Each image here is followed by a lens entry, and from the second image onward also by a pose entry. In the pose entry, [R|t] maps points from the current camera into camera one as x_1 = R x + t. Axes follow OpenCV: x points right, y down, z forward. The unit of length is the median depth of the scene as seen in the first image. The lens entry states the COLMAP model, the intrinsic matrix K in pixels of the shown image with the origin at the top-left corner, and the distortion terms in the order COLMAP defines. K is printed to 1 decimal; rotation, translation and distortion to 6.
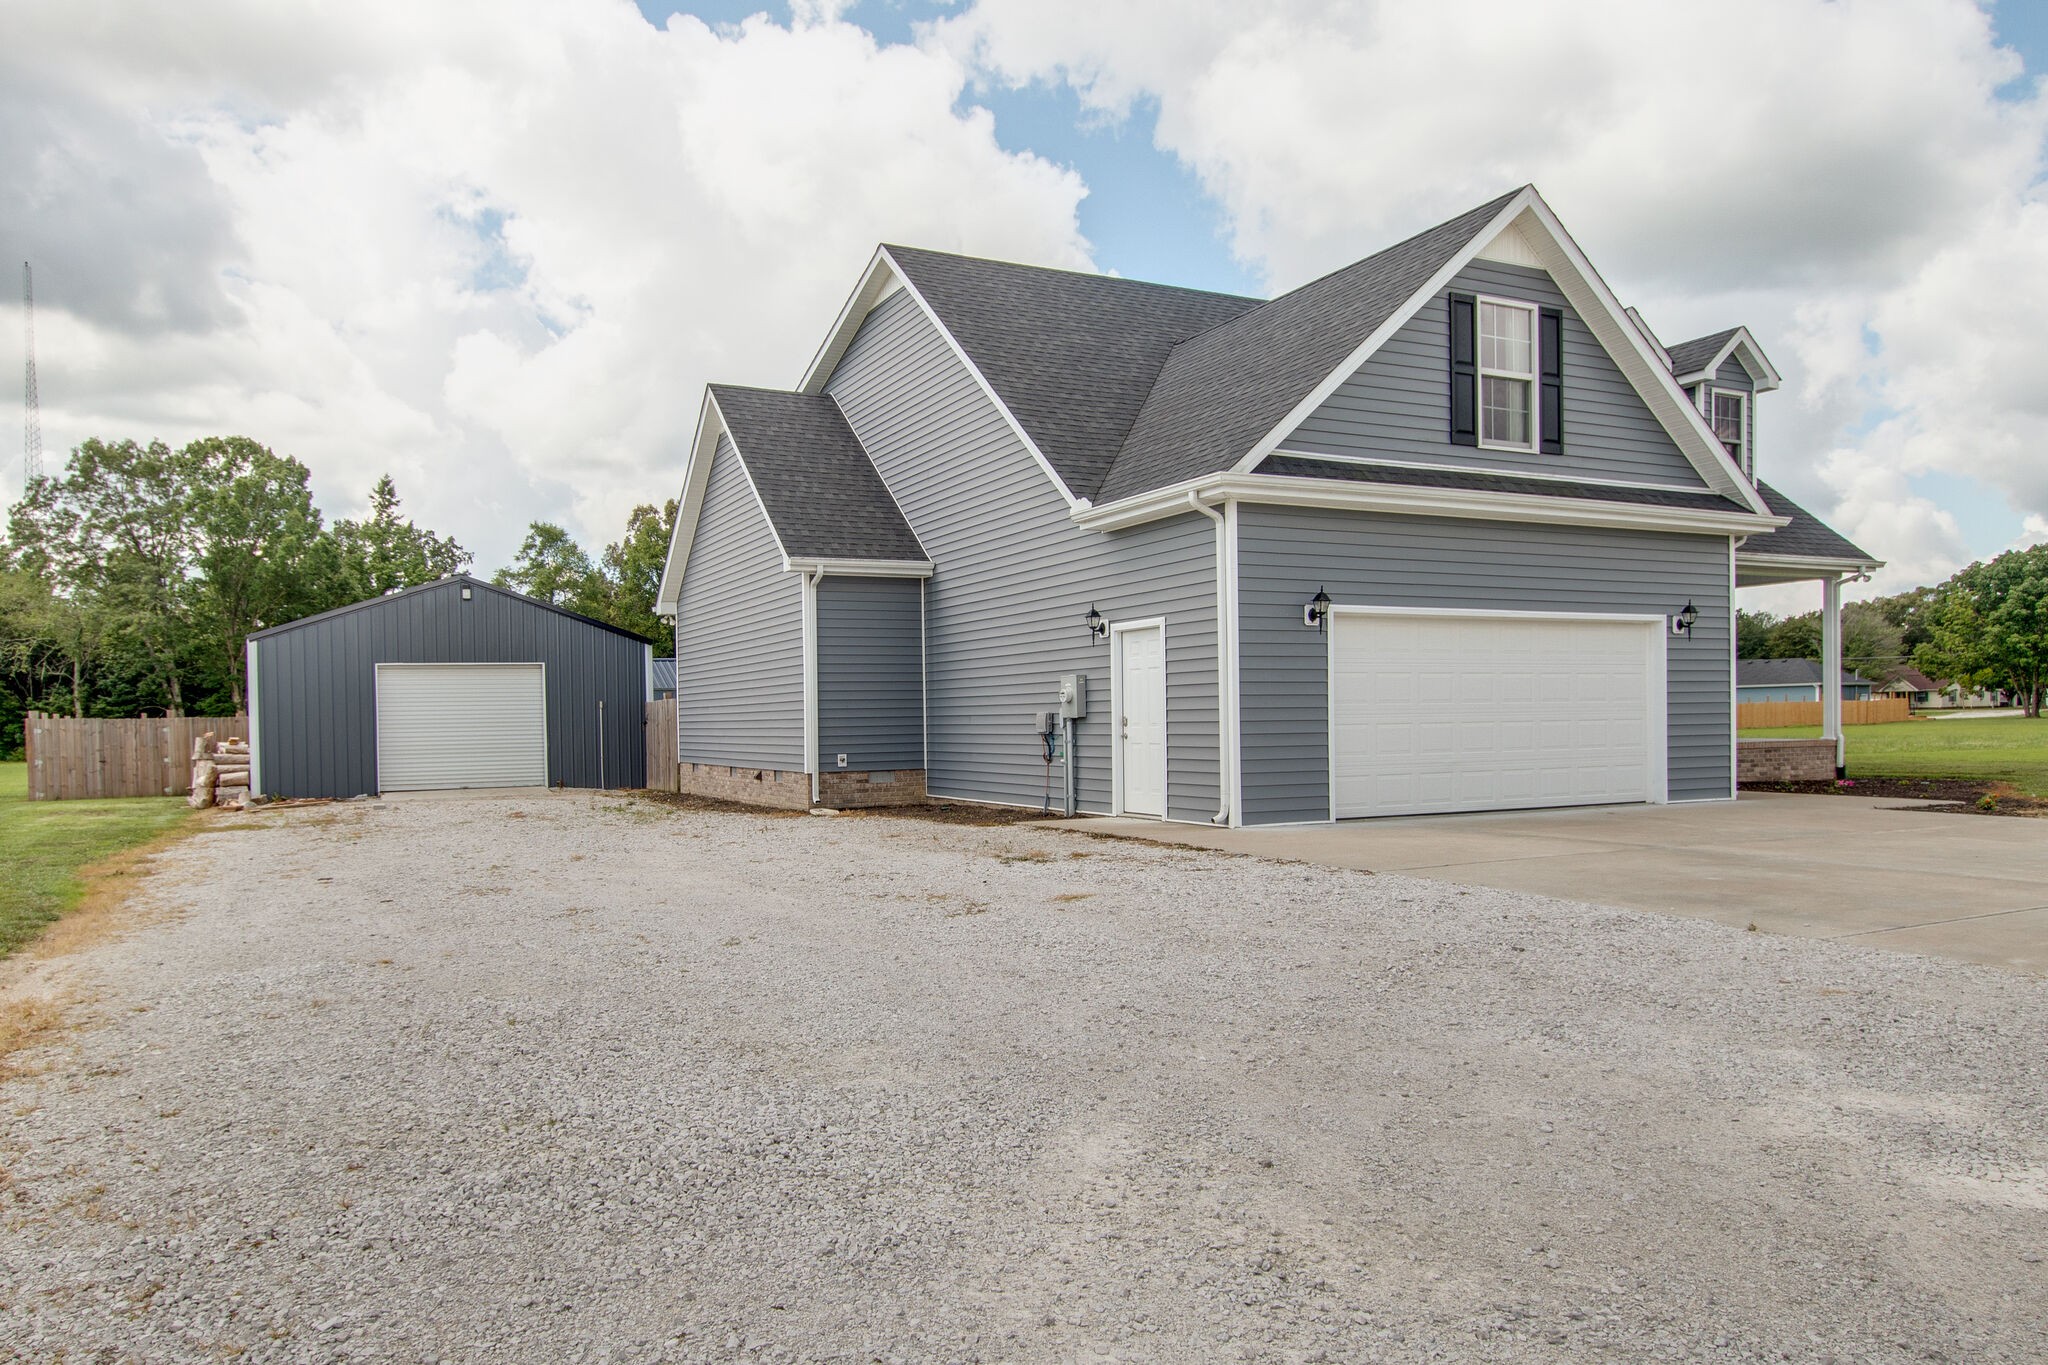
lens RADIAL K [[1371.8, 0, 971.3], [0, 1371.8, 744.3], [0, 0, 1]] dist [-0.007263, -0.000522]
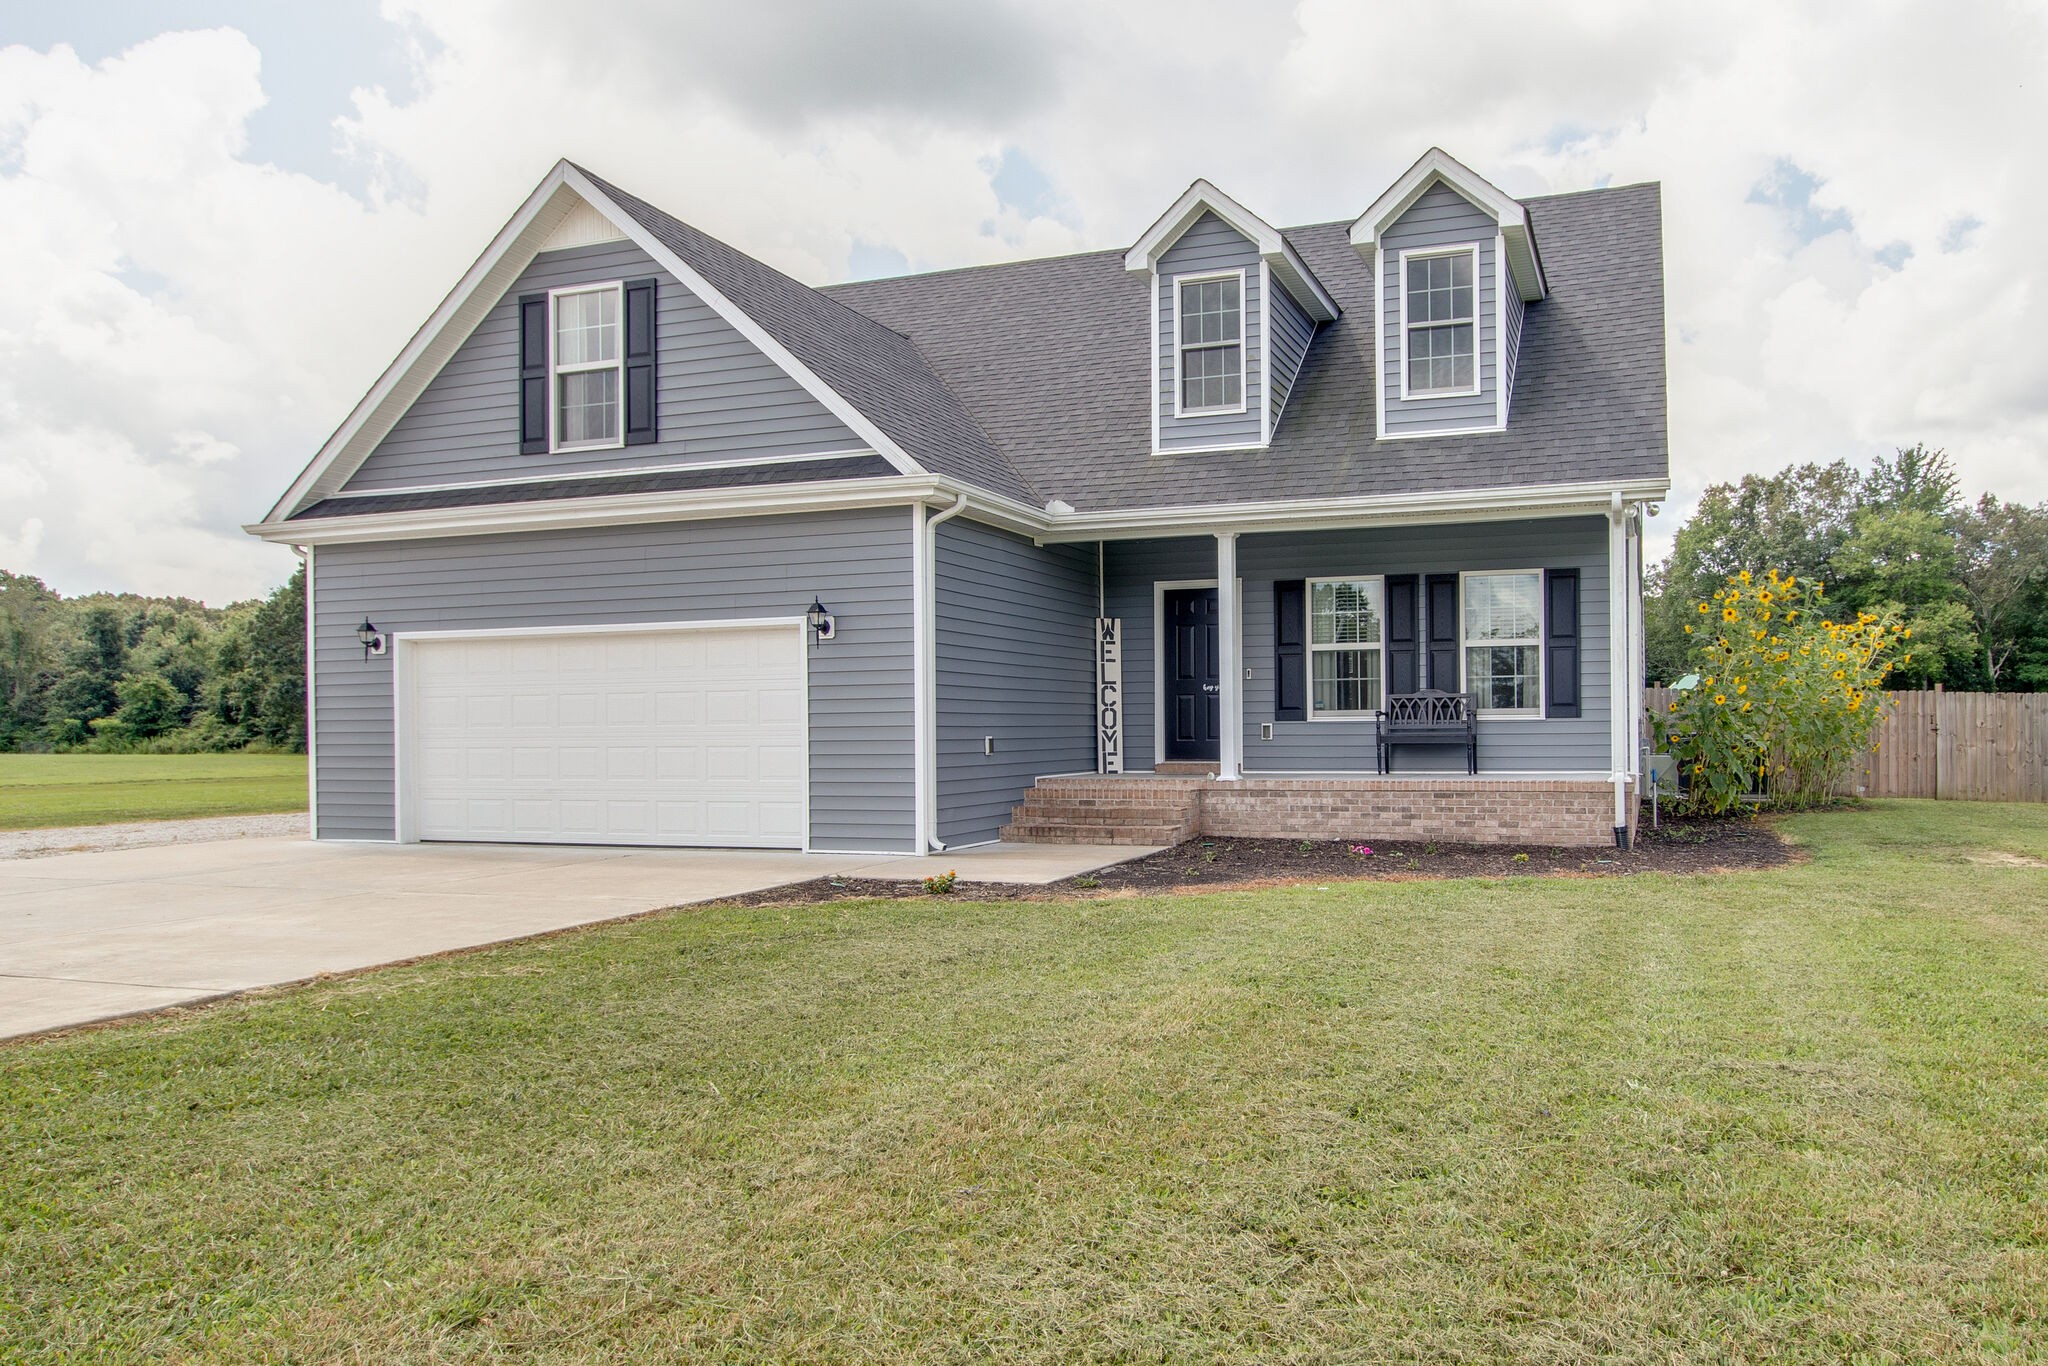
lens RADIAL K [[1427.4, 0, 1182.6], [0, 1427.4, 727.0], [0, 0, 1]] dist [-0.003275, 0.008018]
pose [[0.715122, 0.007425, -0.698960, 0.967962], [-0.014315, 0.999889, -0.004025, -0.023137], [0.698853, 0.012884, 0.715149, 0.433303]]
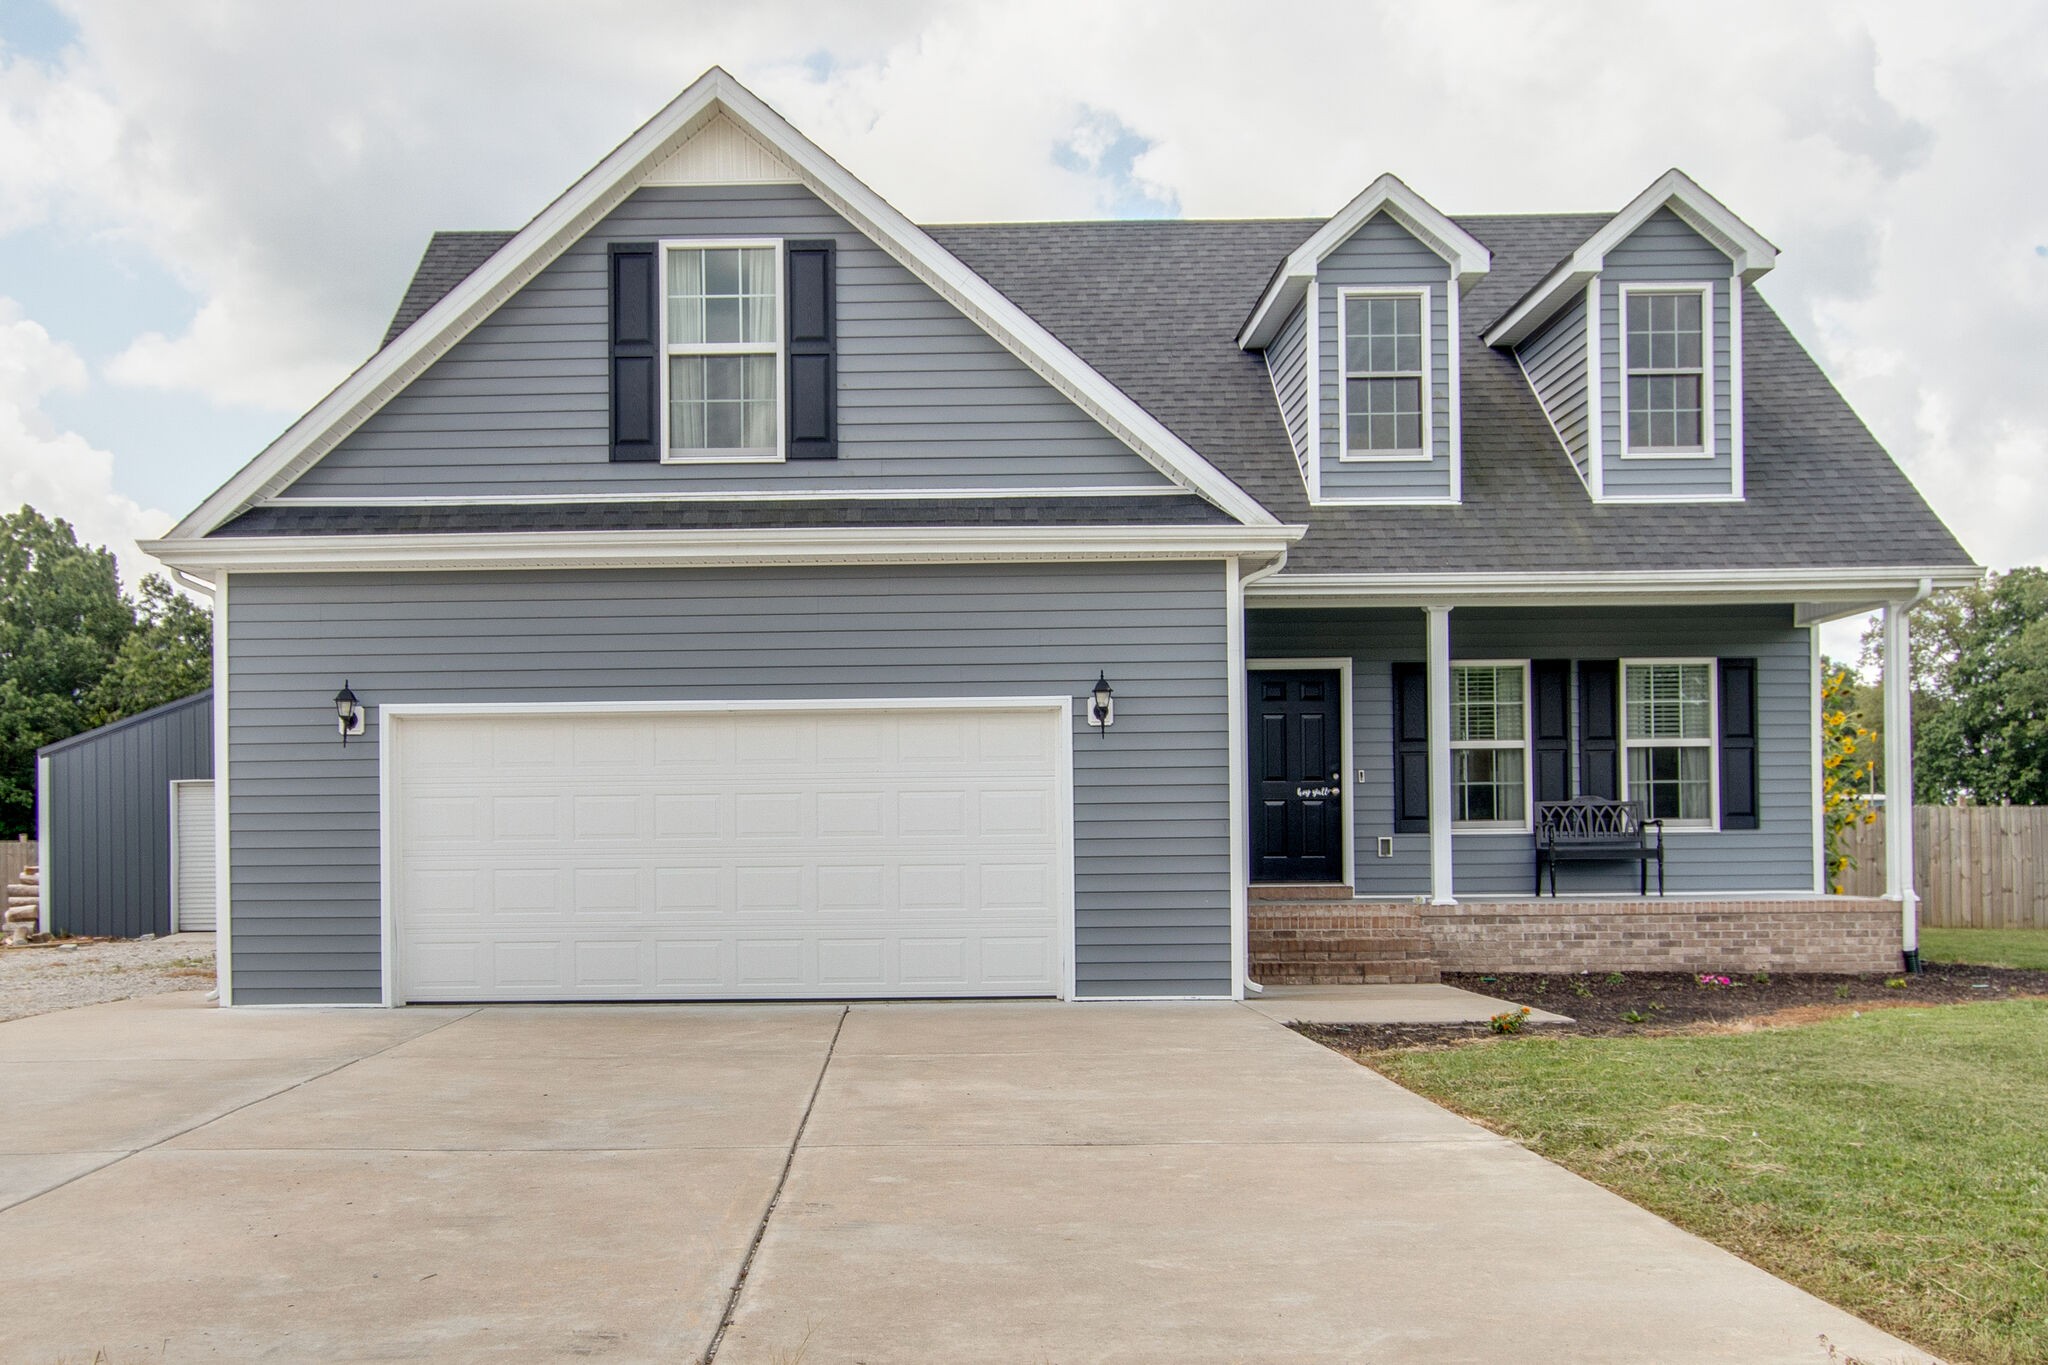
lens RADIAL K [[1983.3, 0, 905.9], [0, 1983.3, 822.0], [0, 0, 1]] dist [0.009113, 0.000000]
pose [[0.894643, -0.000291, -0.446781, 0.653956], [-0.010966, 0.999684, -0.022611, -0.012744], [0.446646, 0.025128, 0.894358, 0.127567]]
